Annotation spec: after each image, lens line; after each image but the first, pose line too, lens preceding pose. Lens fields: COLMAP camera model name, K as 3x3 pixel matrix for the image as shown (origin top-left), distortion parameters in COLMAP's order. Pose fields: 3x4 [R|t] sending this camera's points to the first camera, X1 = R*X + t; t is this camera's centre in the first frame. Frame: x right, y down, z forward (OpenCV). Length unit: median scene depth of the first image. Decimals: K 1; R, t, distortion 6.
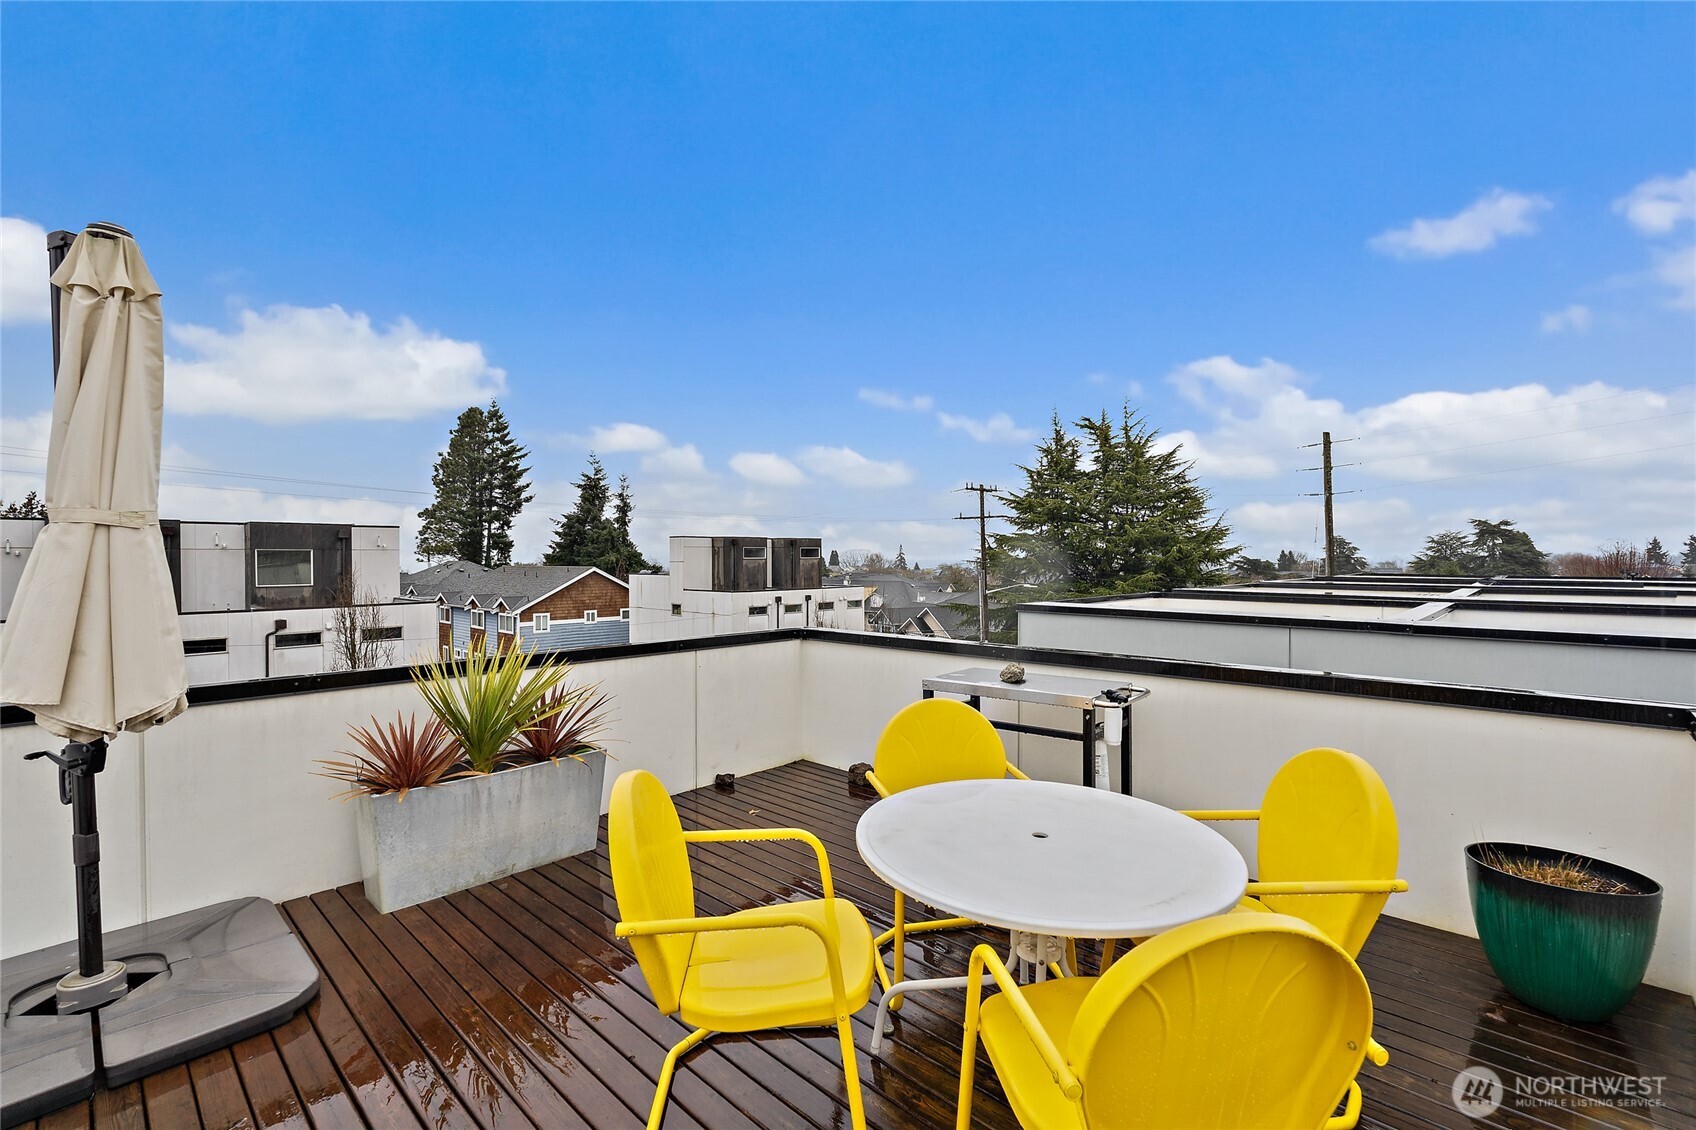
lens RADIAL K [[753.3, 0, 853.2], [0, 753.3, 567.1], [0, 0, 1]] dist [-0.005834, 0.001771]
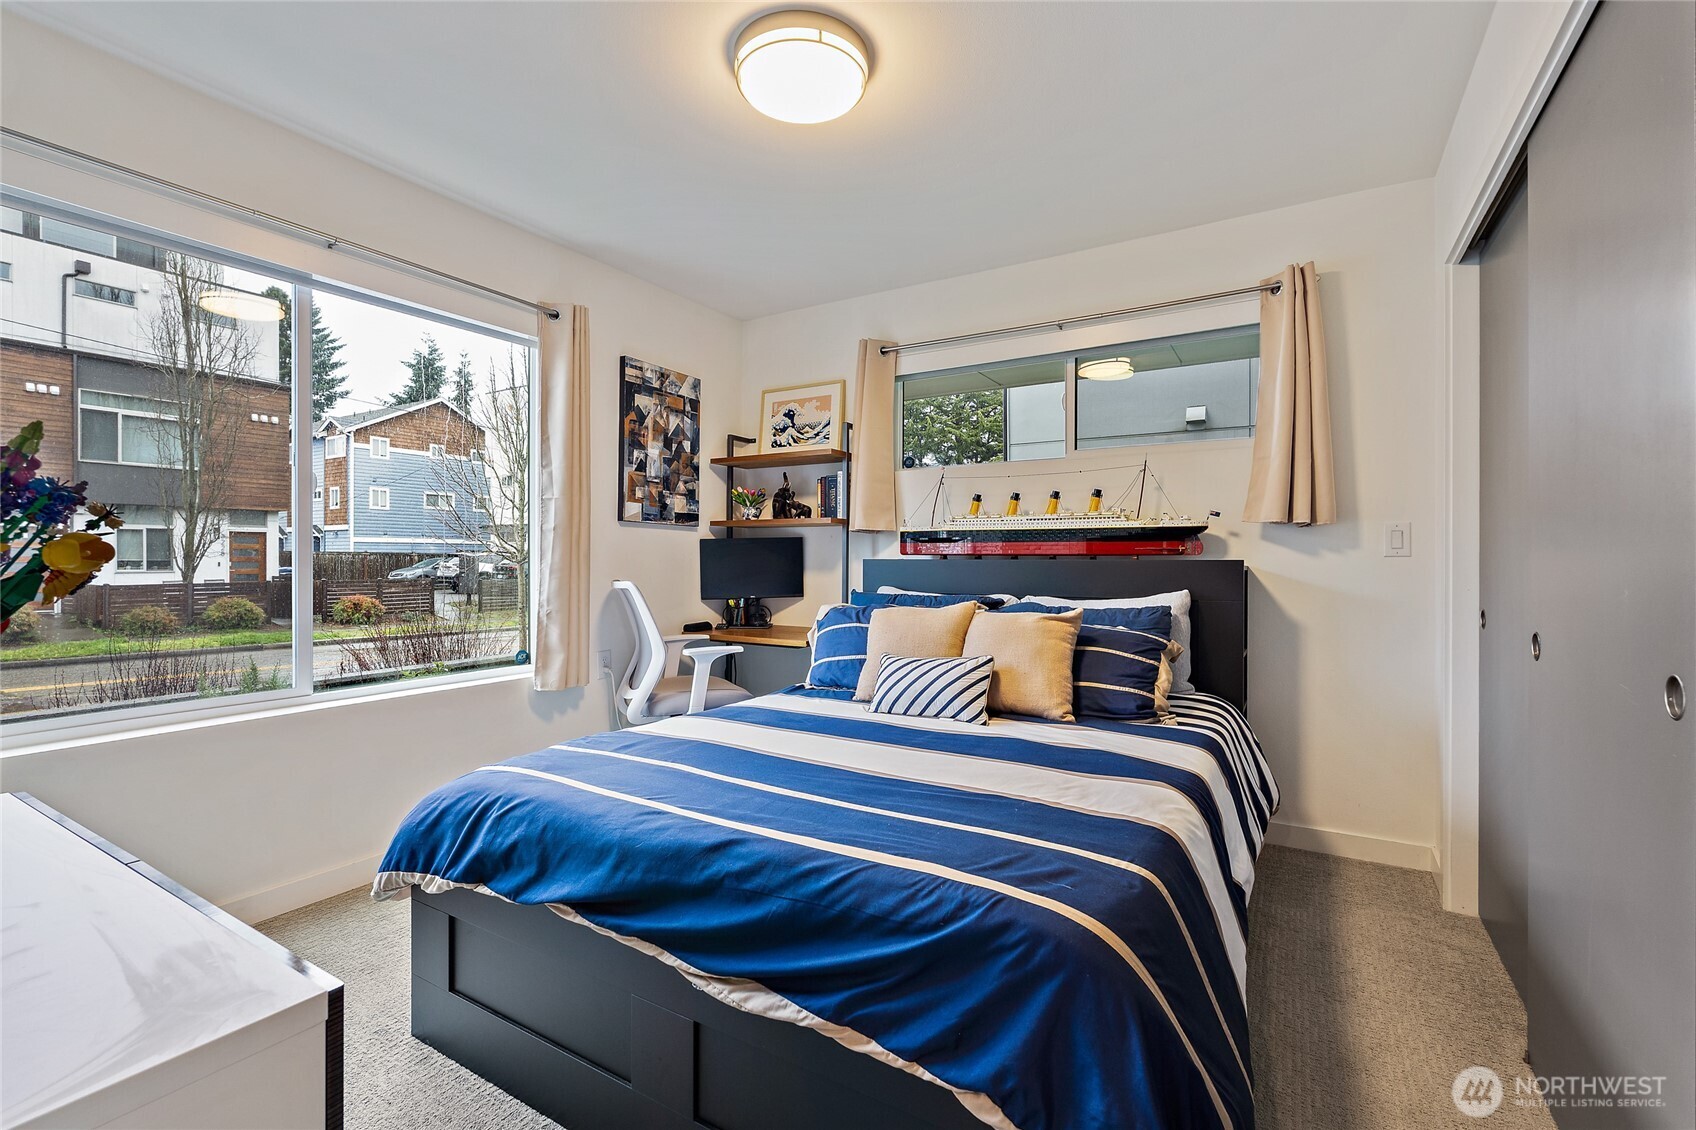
lens RADIAL K [[753.3, 0, 854.2], [0, 753.3, 561.0], [0, 0, 1]] dist [-0.005834, 0.001771]
pose [[0.977967, 0.002890, 0.208741, -0.027324], [-0.001755, 0.999983, -0.005621, 0.137429], [-0.208753, 0.005131, 0.977955, -0.004682]]
